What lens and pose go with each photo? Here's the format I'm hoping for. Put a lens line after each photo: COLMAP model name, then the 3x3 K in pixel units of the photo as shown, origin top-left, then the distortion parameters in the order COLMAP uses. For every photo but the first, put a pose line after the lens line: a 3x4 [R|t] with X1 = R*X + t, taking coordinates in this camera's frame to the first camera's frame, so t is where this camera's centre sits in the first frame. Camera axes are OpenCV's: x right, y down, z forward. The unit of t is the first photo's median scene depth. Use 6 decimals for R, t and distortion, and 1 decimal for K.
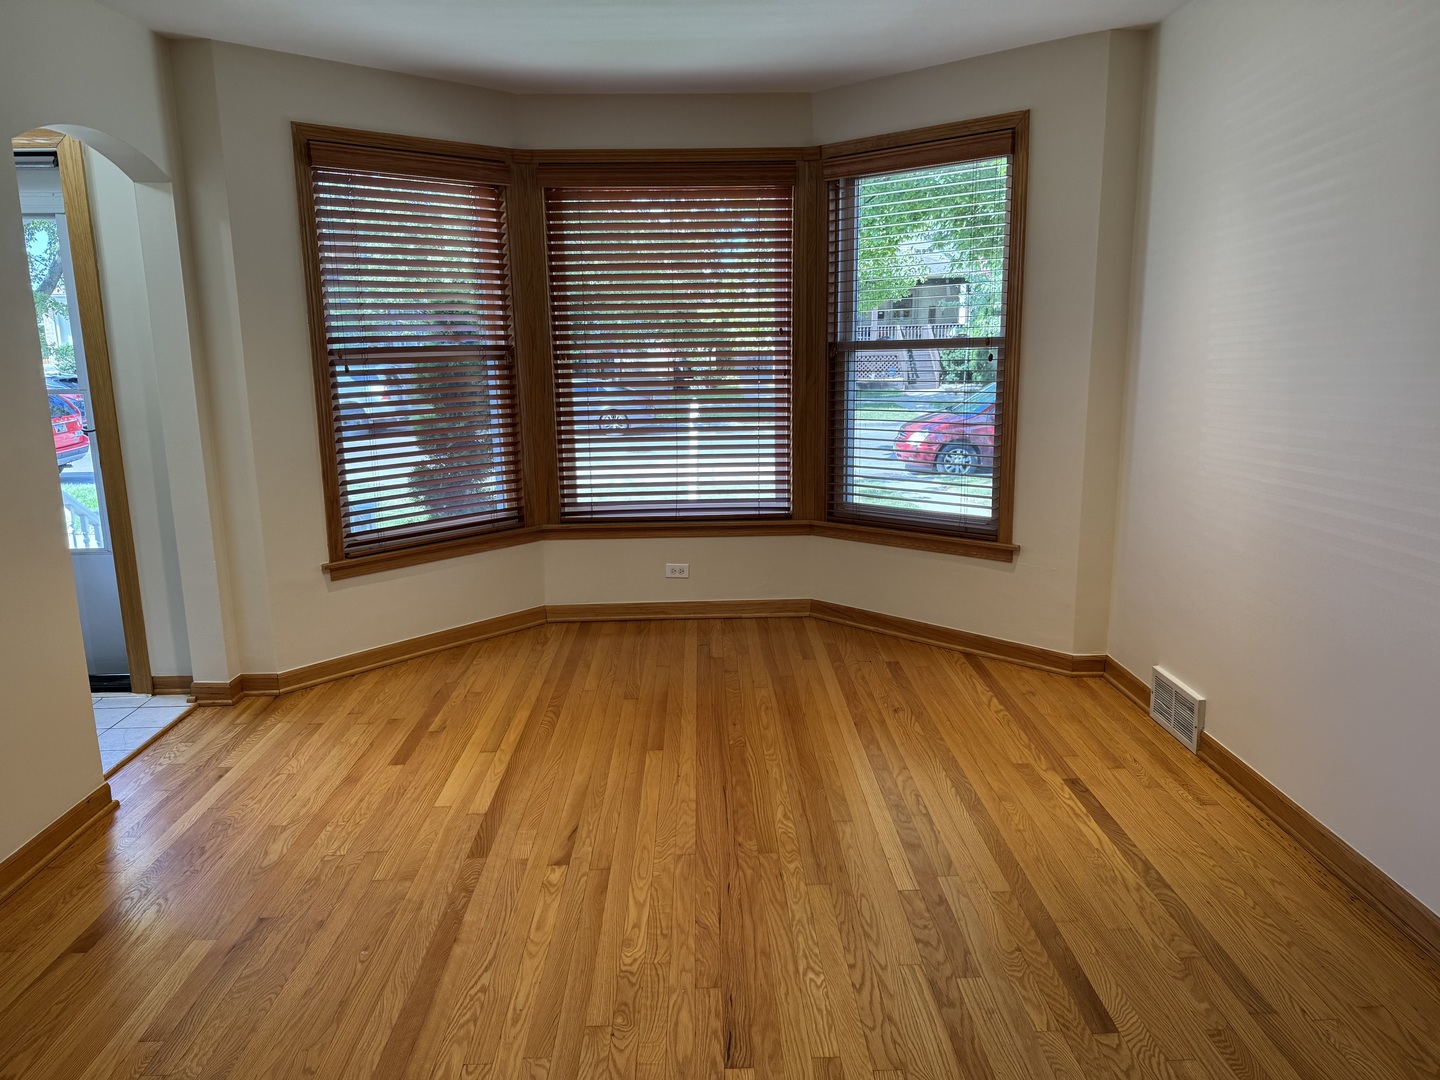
lens RADIAL K [[1011.8, 0, 720.0], [0, 1011.8, 540.0], [0, 0, 1]] dist [0.003303, -0.000921]
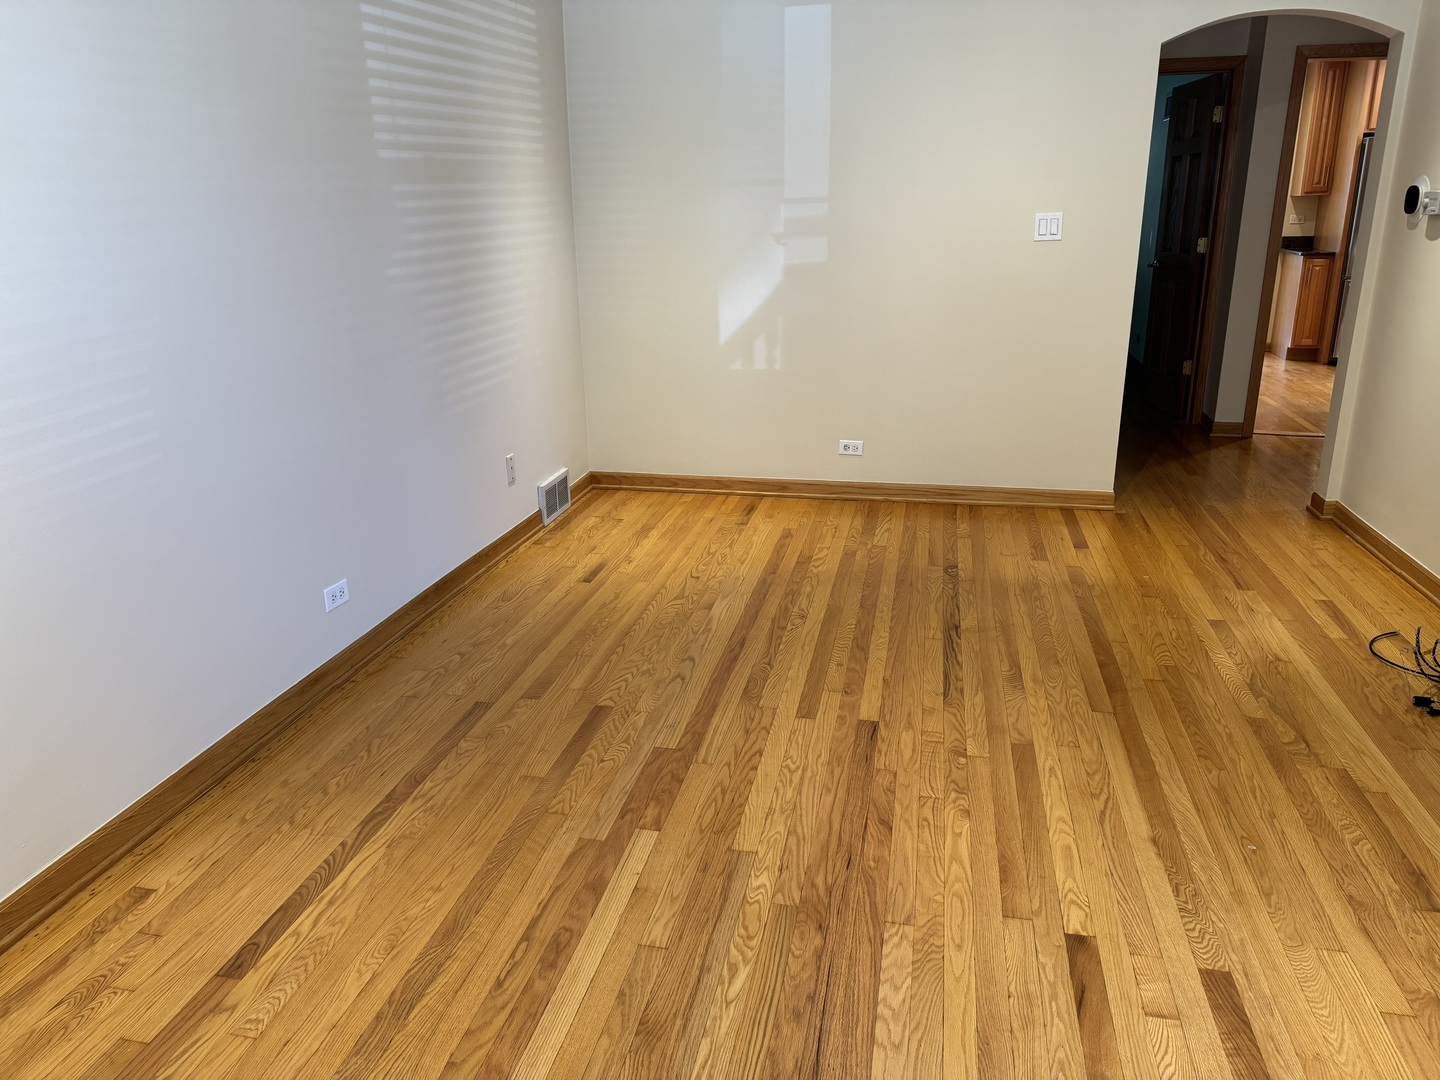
lens RADIAL K [[1011.8, 0, 720.0], [0, 1011.8, 540.0], [0, 0, 1]] dist [0.003303, -0.000921]
pose [[-0.973909, -0.037122, 0.223882, -0.072287], [0.078761, 0.869920, 0.486863, -0.336878], [-0.212833, 0.491793, -0.844299, 1.781547]]
